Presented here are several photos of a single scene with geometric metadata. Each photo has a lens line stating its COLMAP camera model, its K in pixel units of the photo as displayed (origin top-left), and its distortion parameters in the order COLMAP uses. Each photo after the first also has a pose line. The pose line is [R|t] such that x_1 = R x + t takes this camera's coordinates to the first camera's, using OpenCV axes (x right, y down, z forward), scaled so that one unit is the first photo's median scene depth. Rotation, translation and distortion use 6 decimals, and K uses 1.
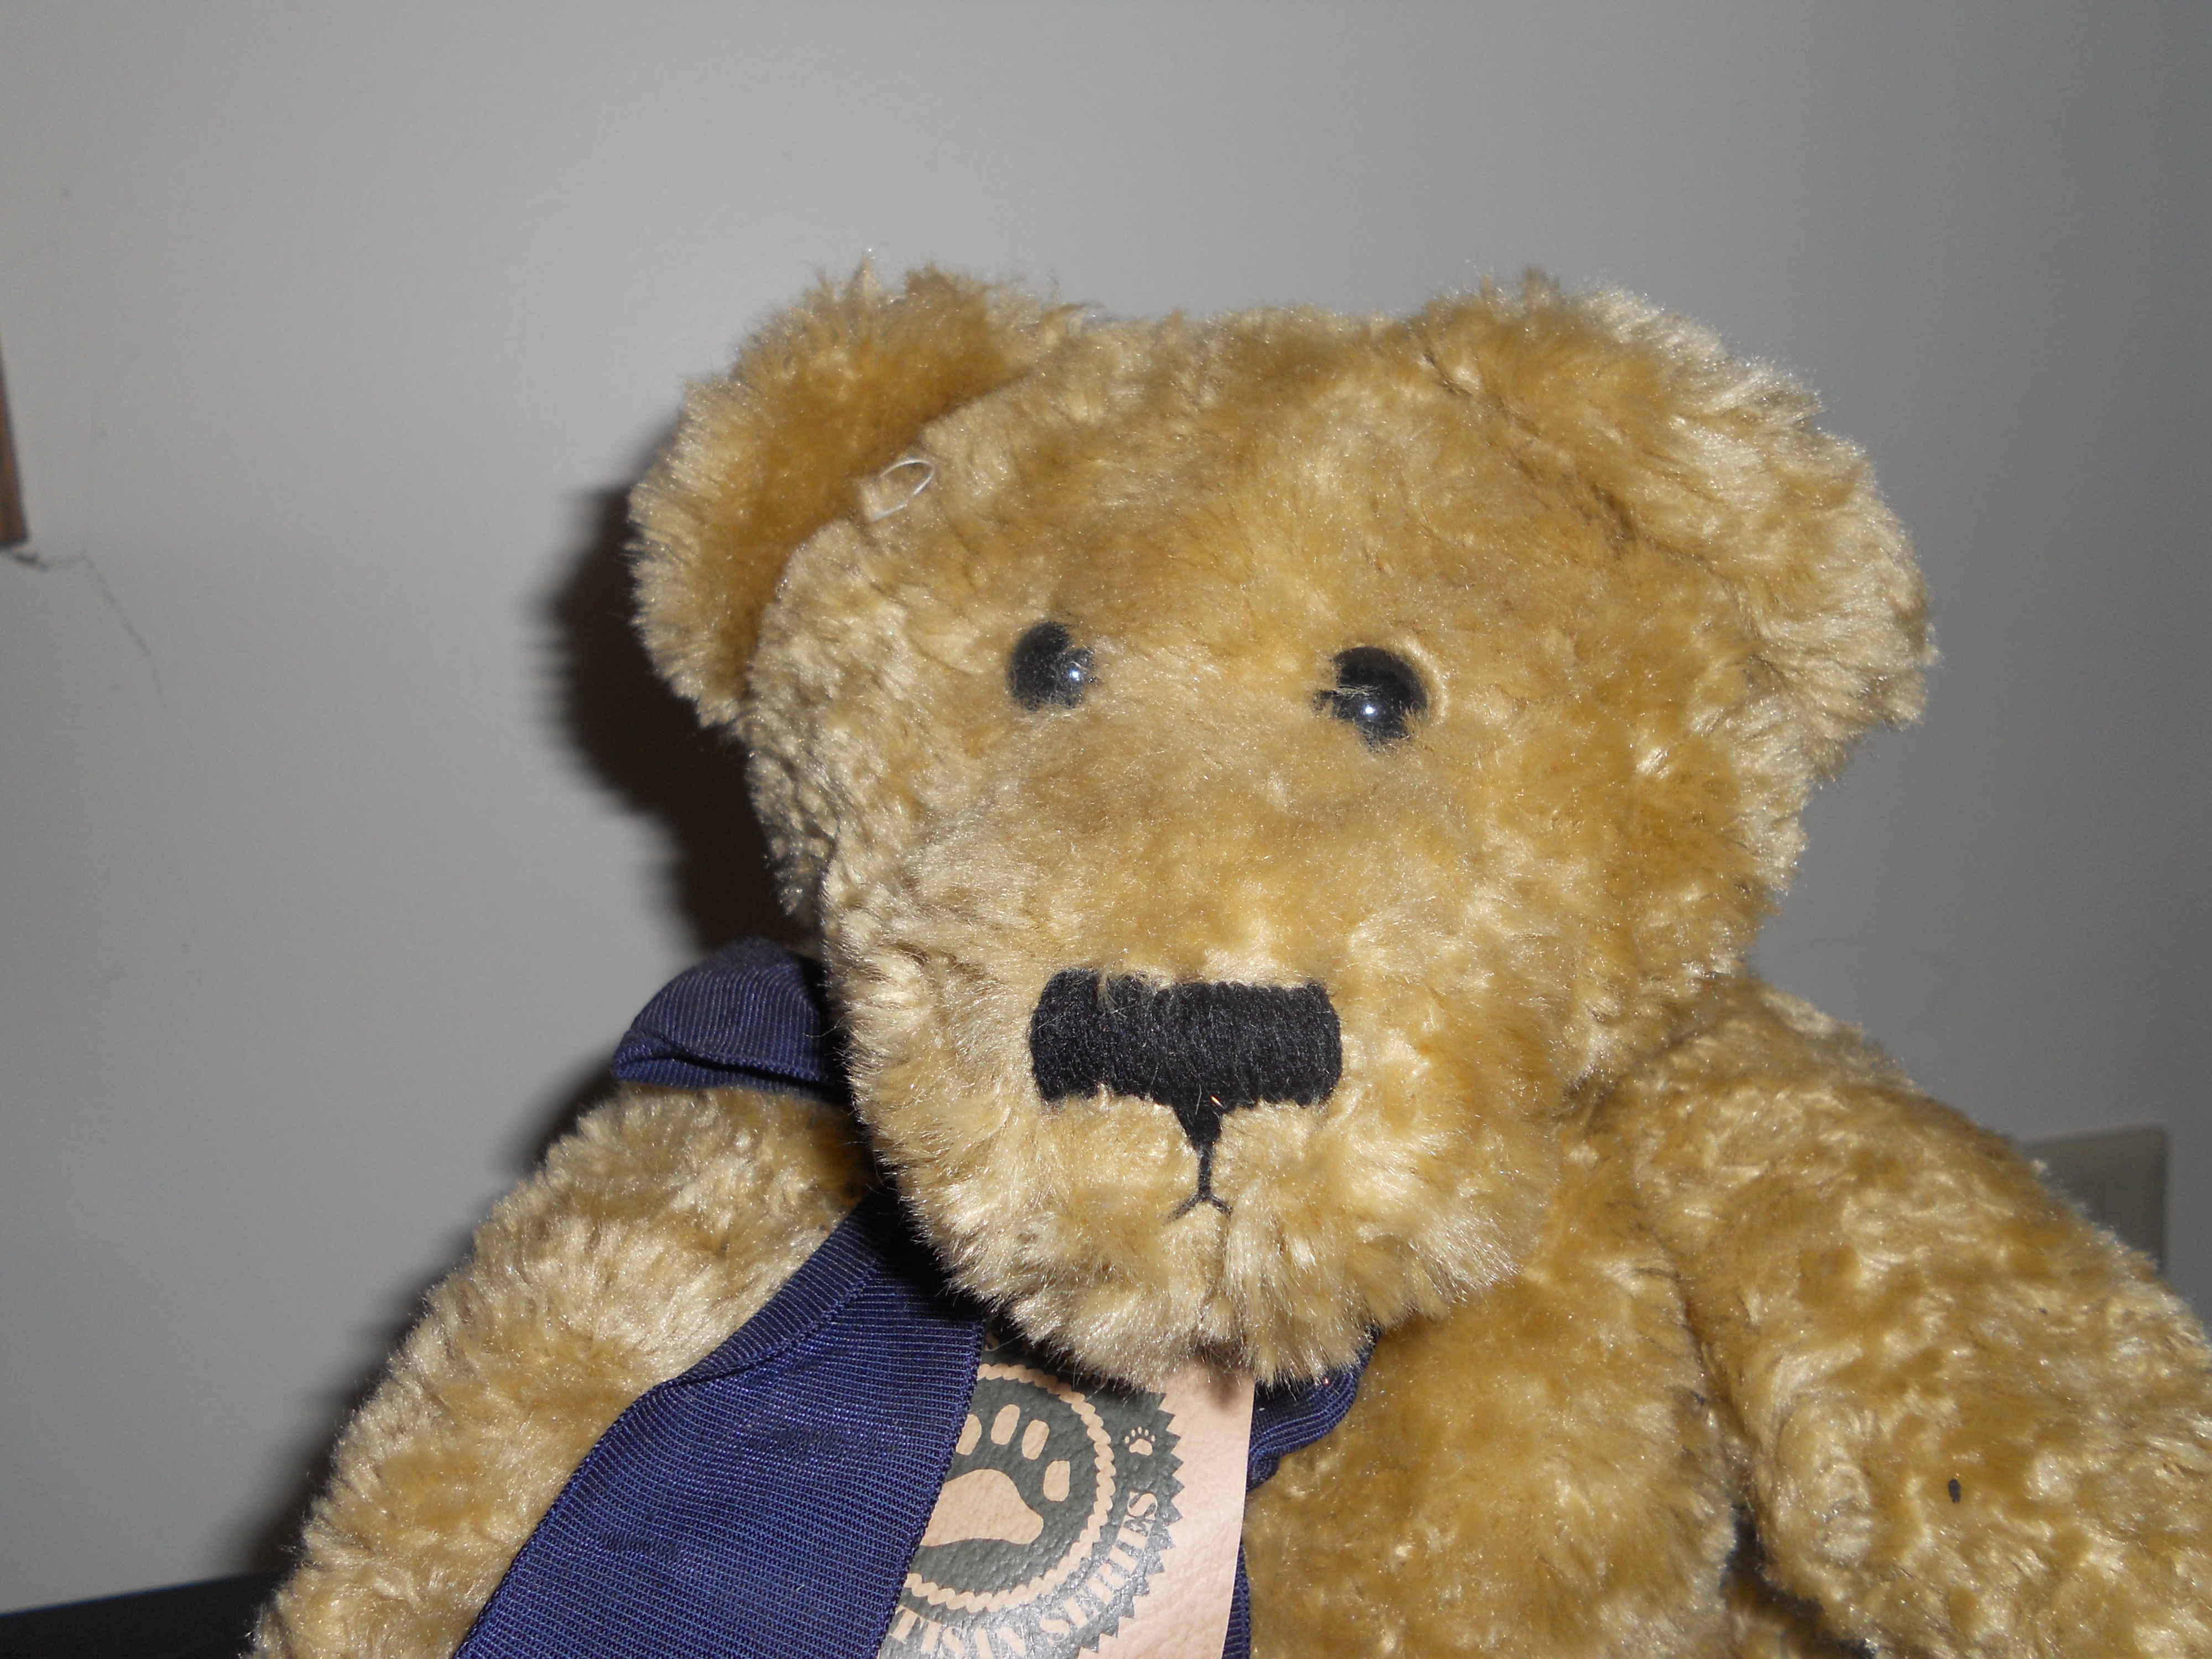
lens RADIAL K [[2067.6, 0, 1106.0], [0, 2067.6, 829.5], [0, 0, 1]] dist [0.054337, -0.001407]
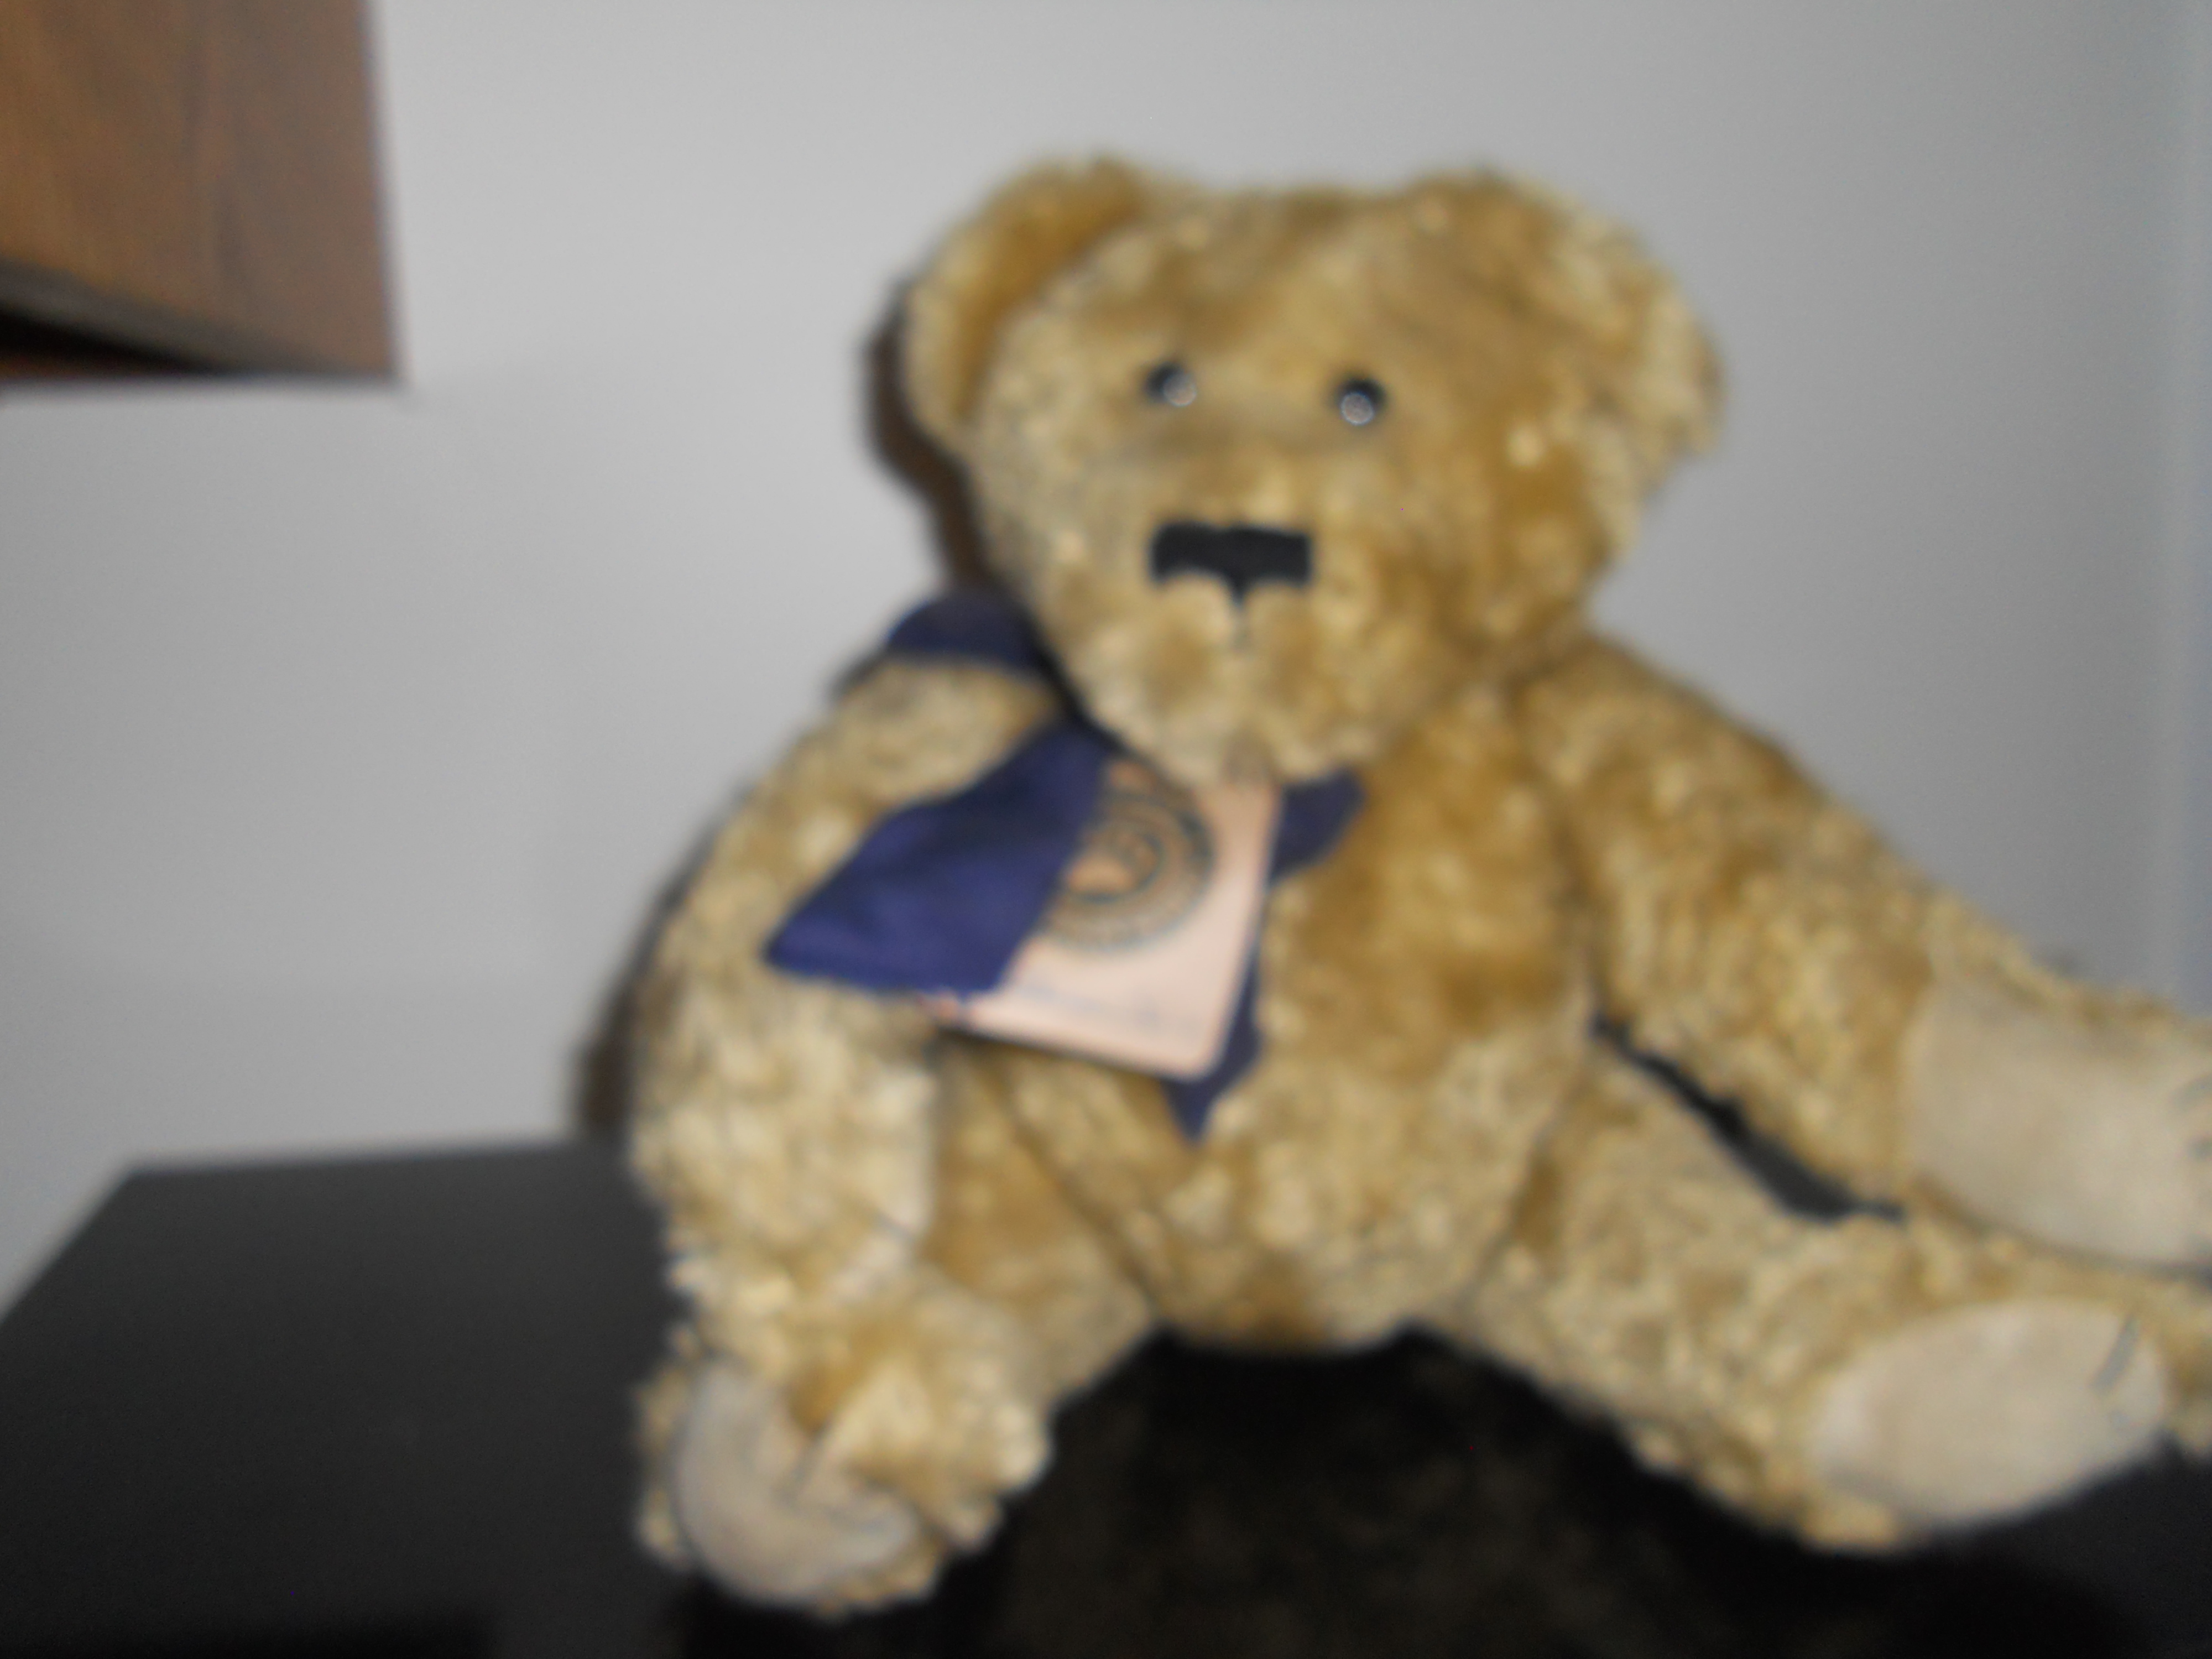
lens RADIAL K [[2067.6, 0, 1106.0], [0, 2067.6, 829.5], [0, 0, 1]] dist [0.054337, -0.001407]
pose [[0.997159, 0.049083, -0.057146, 0.037474], [-0.051931, 0.997425, -0.049467, 0.359144], [0.054571, 0.052294, 0.997140, -0.624698]]
